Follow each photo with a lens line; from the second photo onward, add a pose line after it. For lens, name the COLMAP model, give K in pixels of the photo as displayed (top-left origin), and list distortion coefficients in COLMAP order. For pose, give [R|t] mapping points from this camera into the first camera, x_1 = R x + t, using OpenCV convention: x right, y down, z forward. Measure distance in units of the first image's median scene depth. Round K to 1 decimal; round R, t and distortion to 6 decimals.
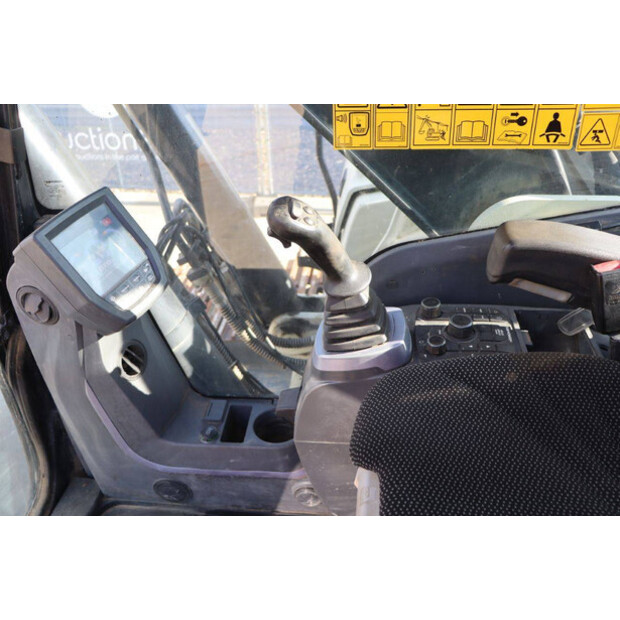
lens RADIAL K [[552.8, 0, 310.0], [0, 552.8, 310.0], [0, 0, 1]] dist [-0.172364, 0.192958]
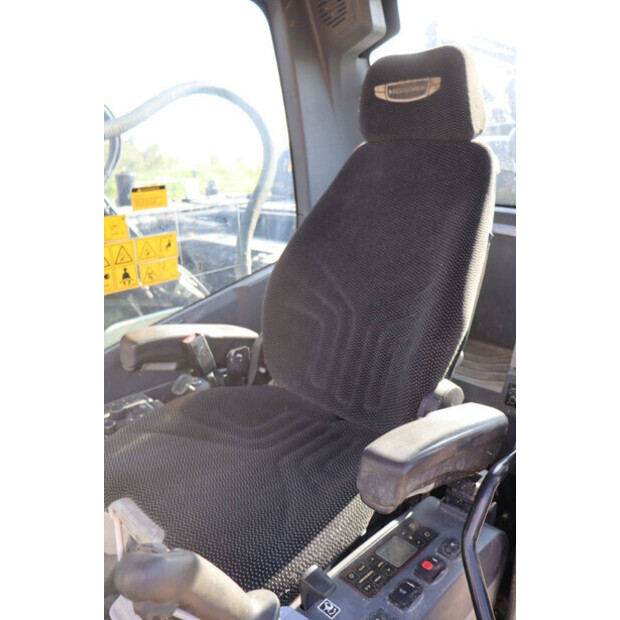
lens RADIAL K [[509.5, 0, 310.0], [0, 509.5, 310.0], [0, 0, 1]] dist [-0.160828, 0.137958]
pose [[0.624241, -0.212724, 0.751712, -0.303594], [0.424265, 0.900268, -0.097558, 0.115564], [-0.655989, 0.379825, 0.652235, -0.273154]]
